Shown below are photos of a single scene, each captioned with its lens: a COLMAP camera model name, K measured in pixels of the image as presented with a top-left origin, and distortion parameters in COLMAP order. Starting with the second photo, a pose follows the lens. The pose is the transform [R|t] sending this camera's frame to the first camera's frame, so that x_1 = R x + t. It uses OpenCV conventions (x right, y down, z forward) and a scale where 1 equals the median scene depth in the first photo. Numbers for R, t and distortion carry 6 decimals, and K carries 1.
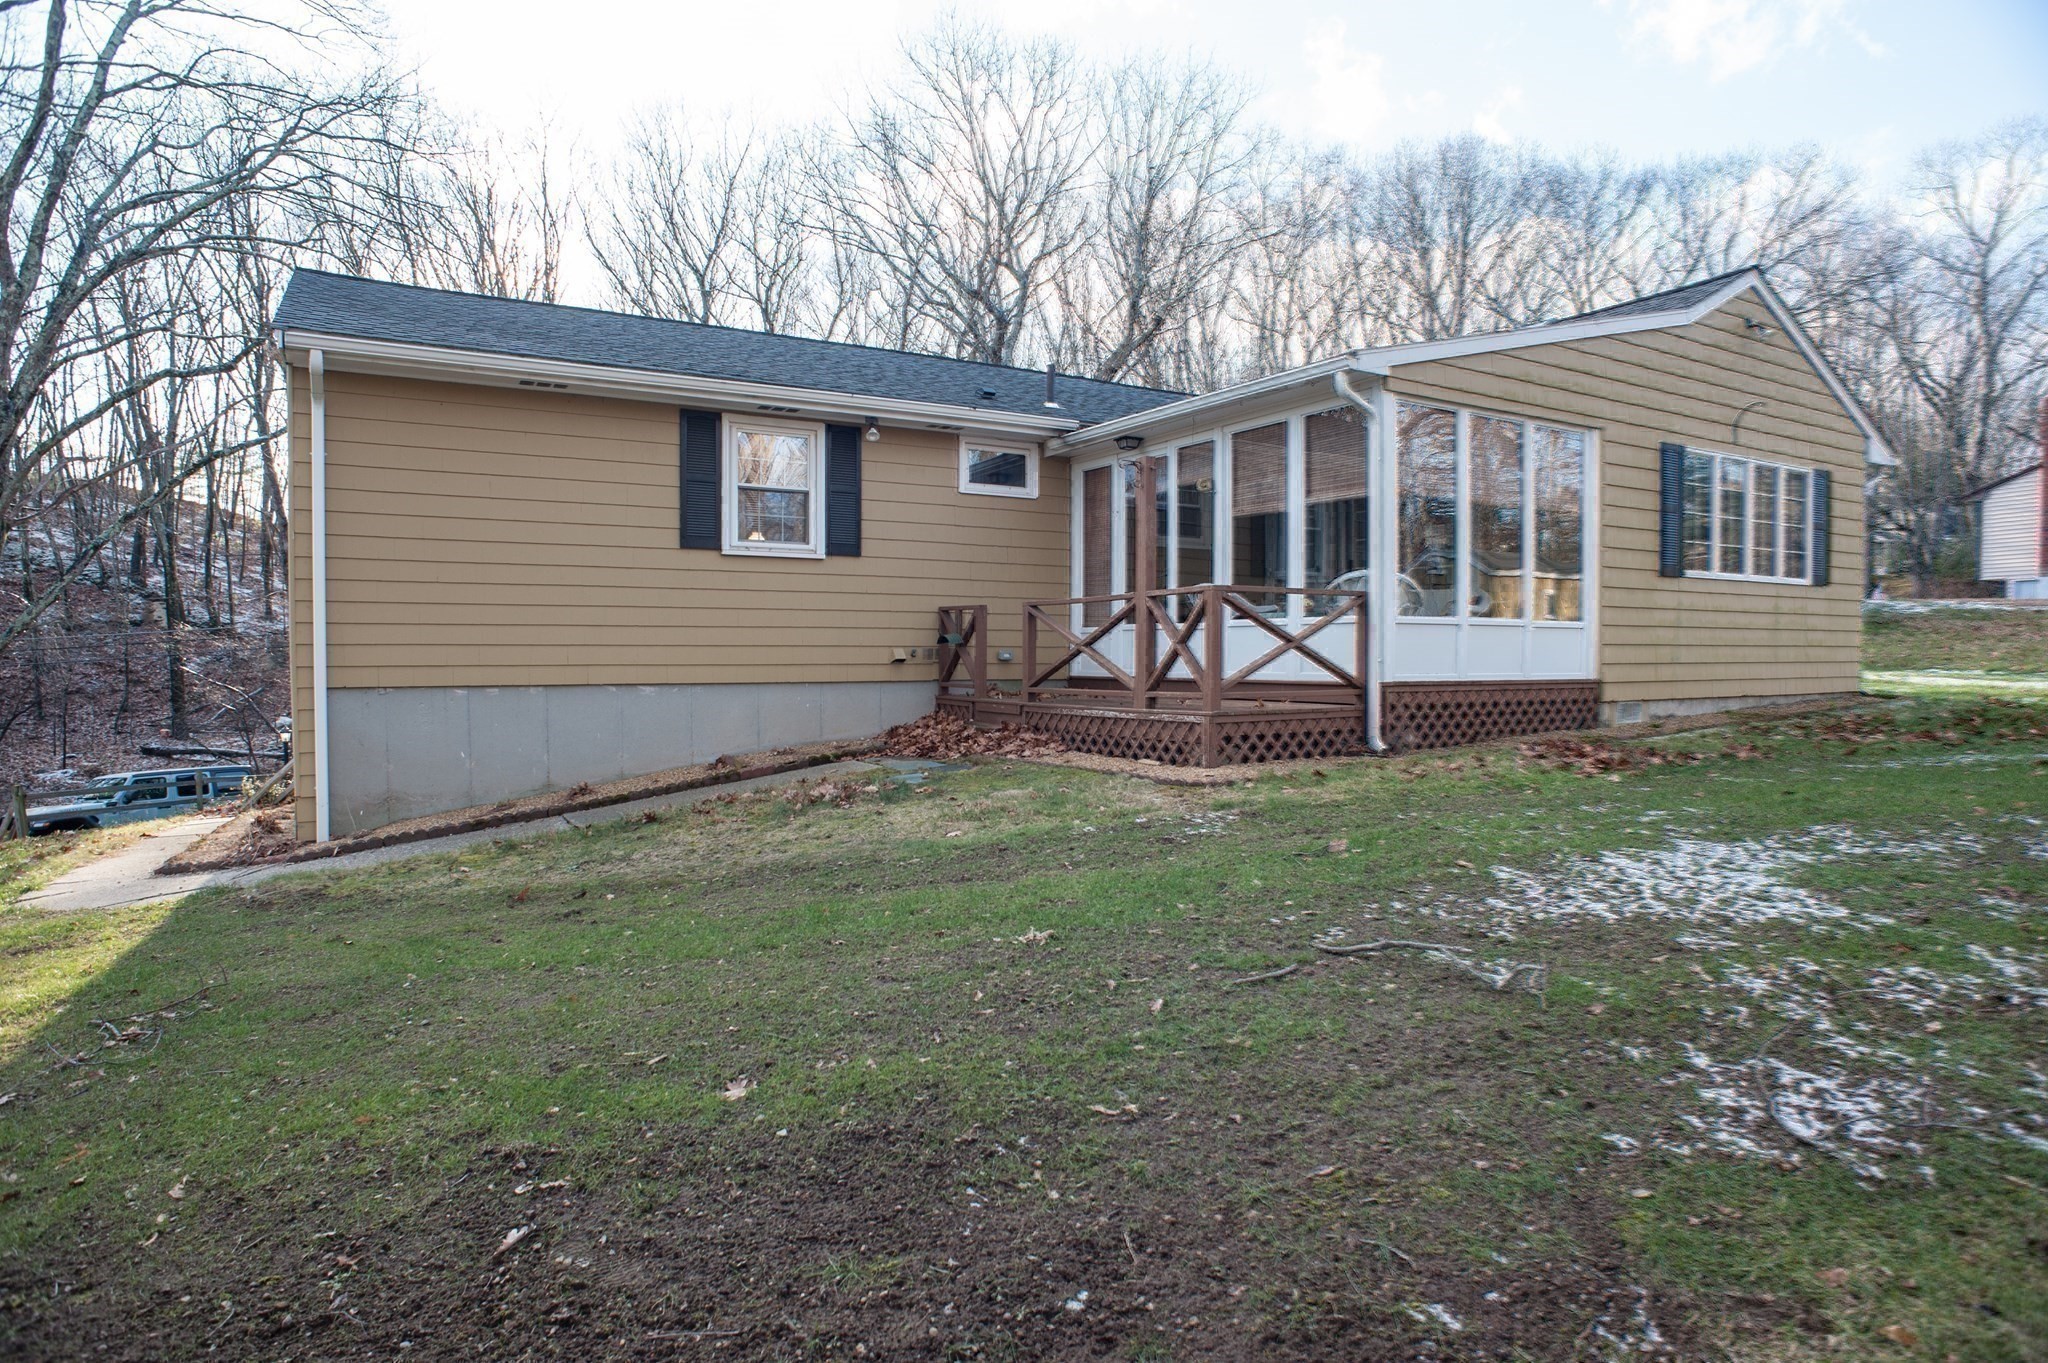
lens RADIAL K [[1139.1, 0, 1024.0], [0, 1139.1, 681.5], [0, 0, 1]] dist [-0.072301, 0.000243]
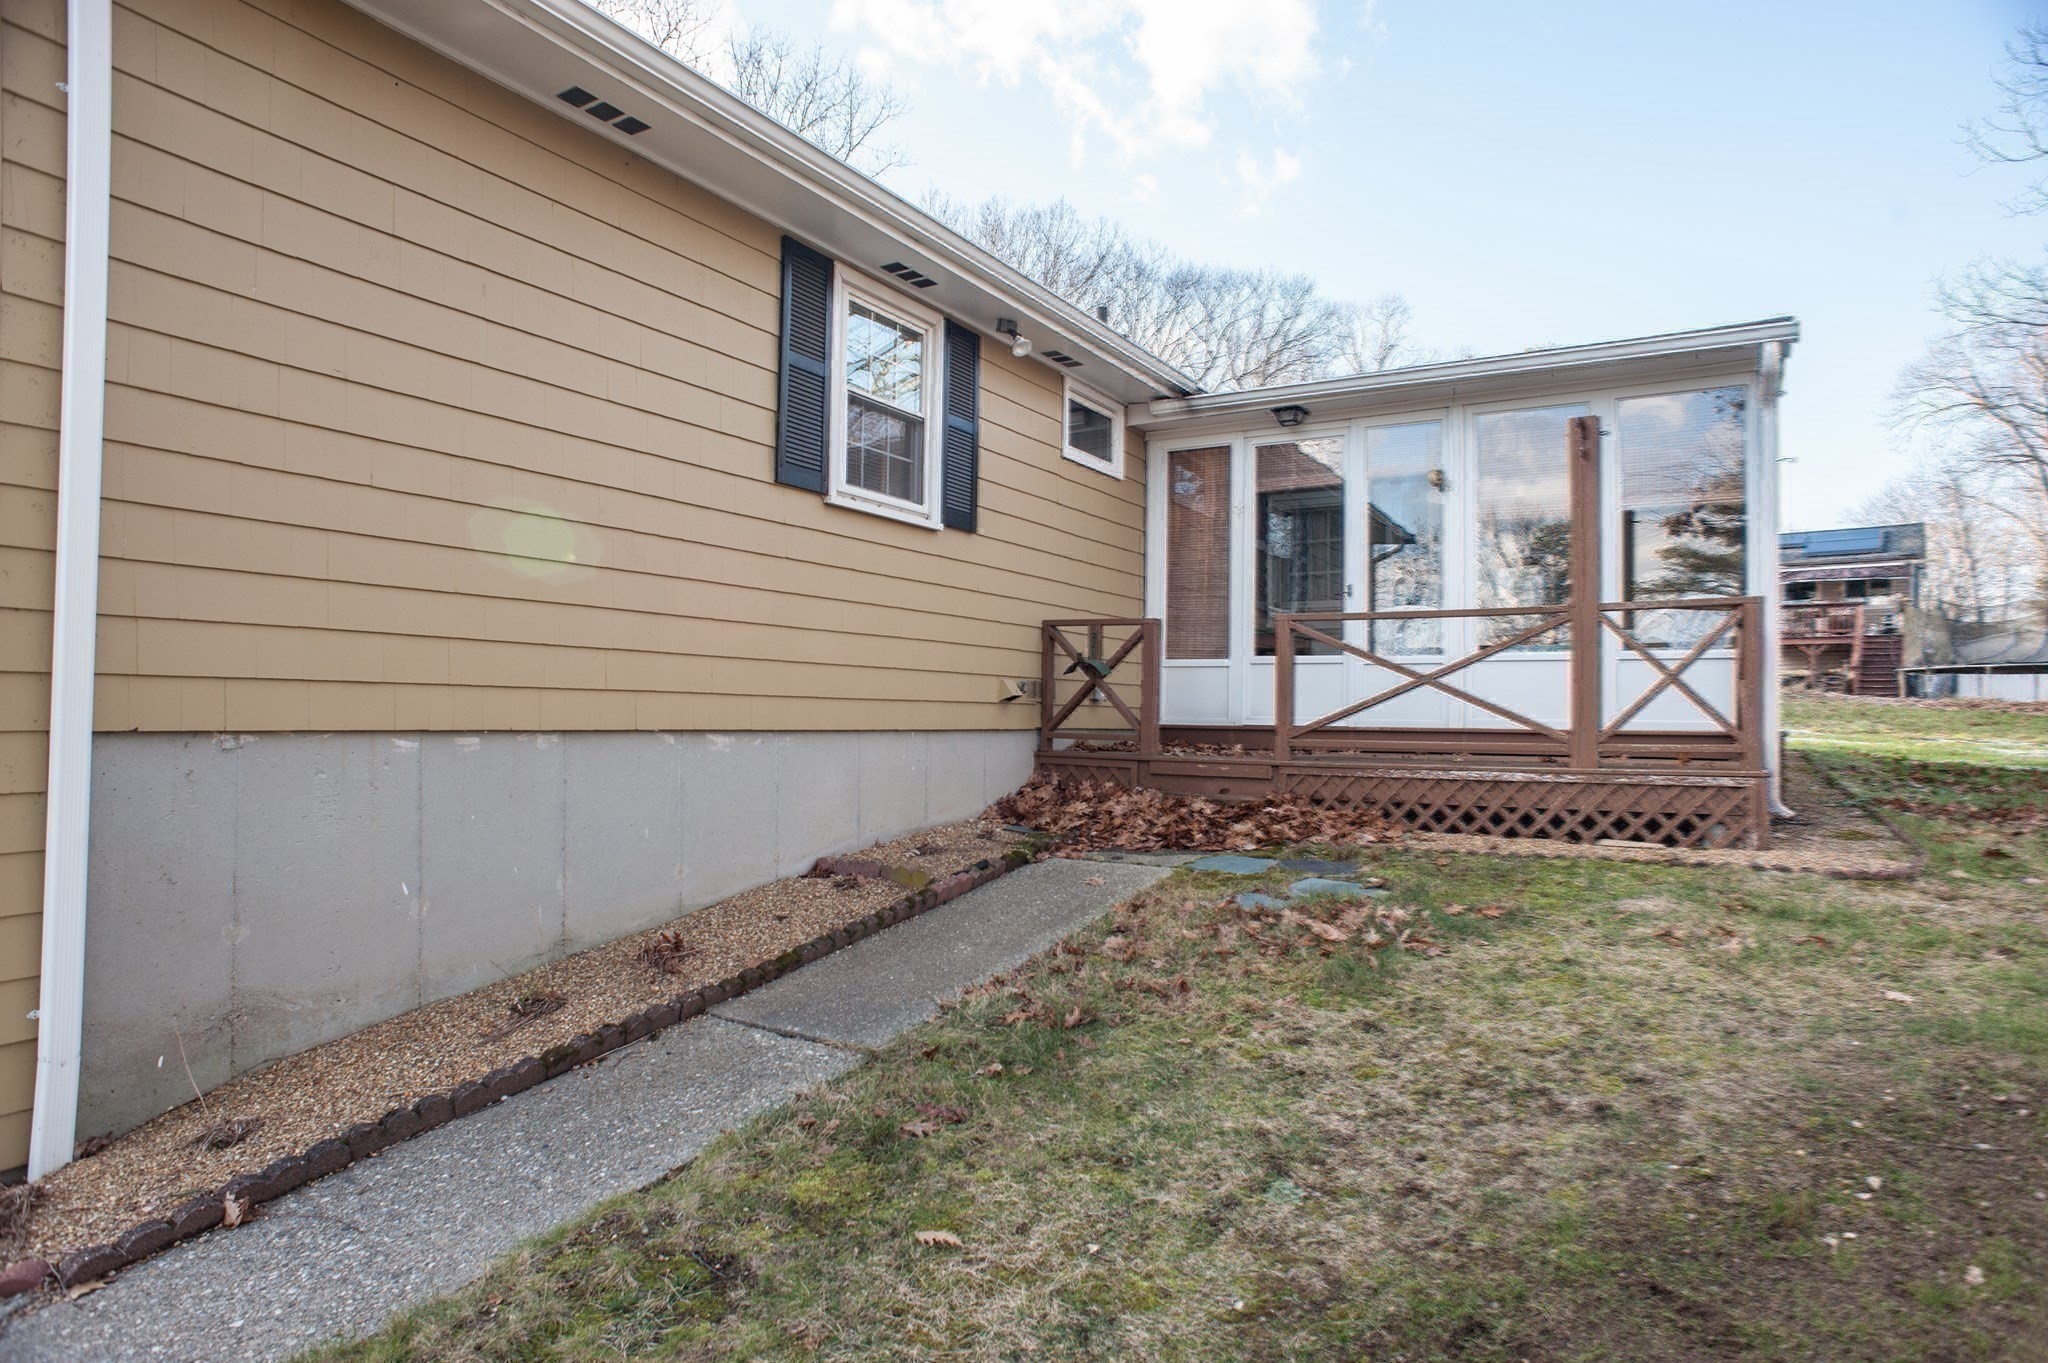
lens RADIAL K [[1169.6, 0, 1024.0], [0, 1169.6, 681.5], [0, 0, 1]] dist [0.000218, 0.000341]
pose [[0.875323, 0.028356, 0.482707, -0.469096], [-0.006092, 0.998847, -0.047628, 0.004819], [-0.483501, 0.038749, 0.874486, 0.441931]]
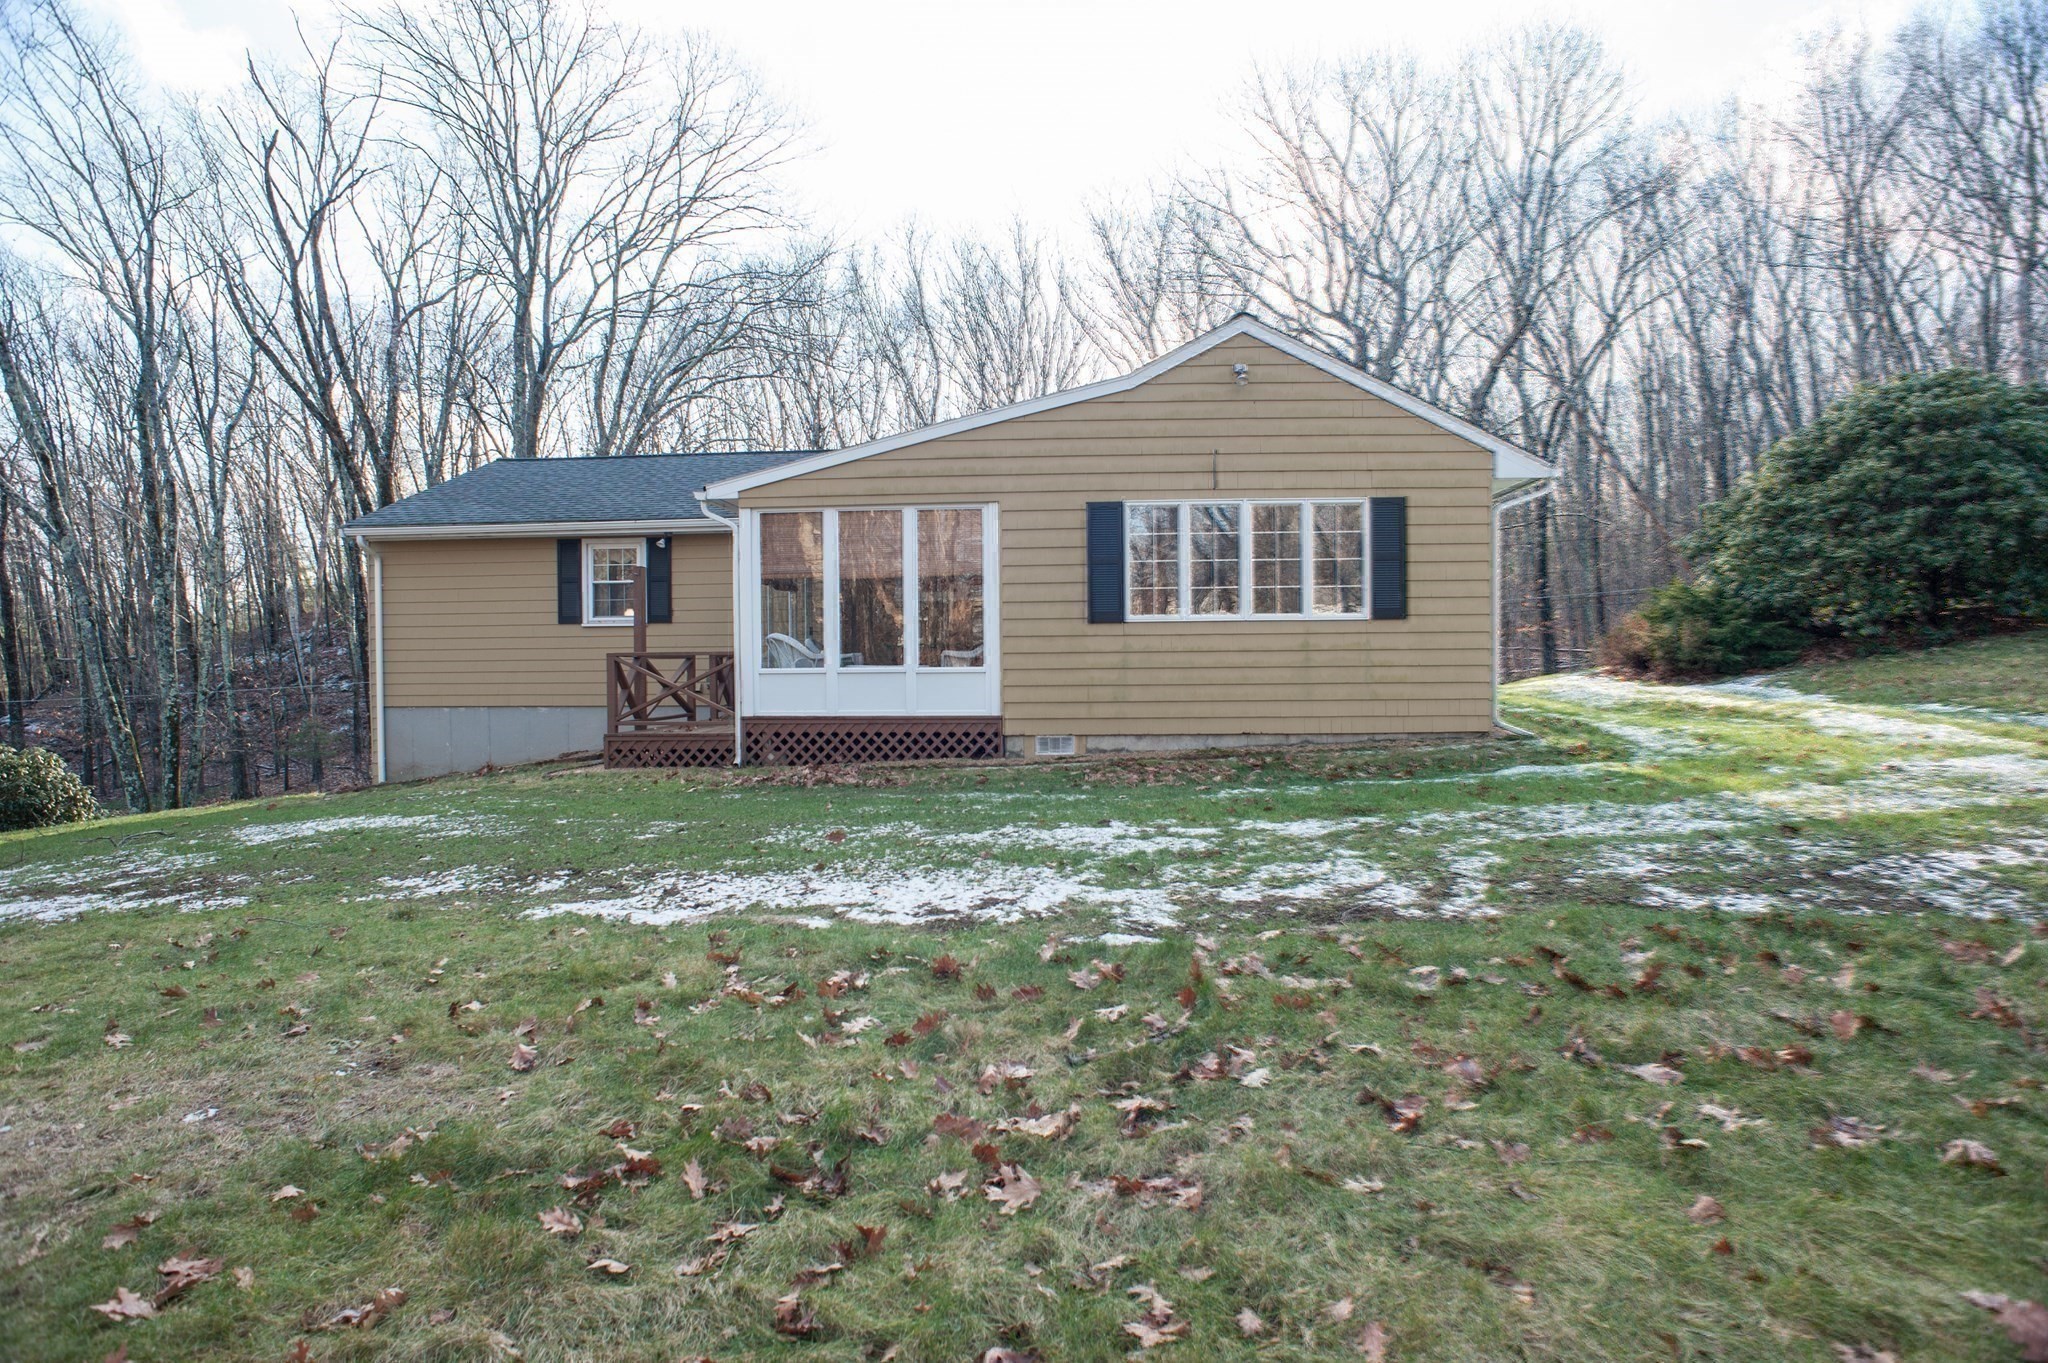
lens RADIAL K [[1139.1, 0, 1024.0], [0, 1139.1, 681.5], [0, 0, 1]] dist [-0.072301, 0.000243]
pose [[0.821495, 0.004892, -0.570194, 1.175247], [-0.007733, 0.999967, -0.002561, -0.034545], [0.570163, 0.006513, 0.821506, 0.037407]]
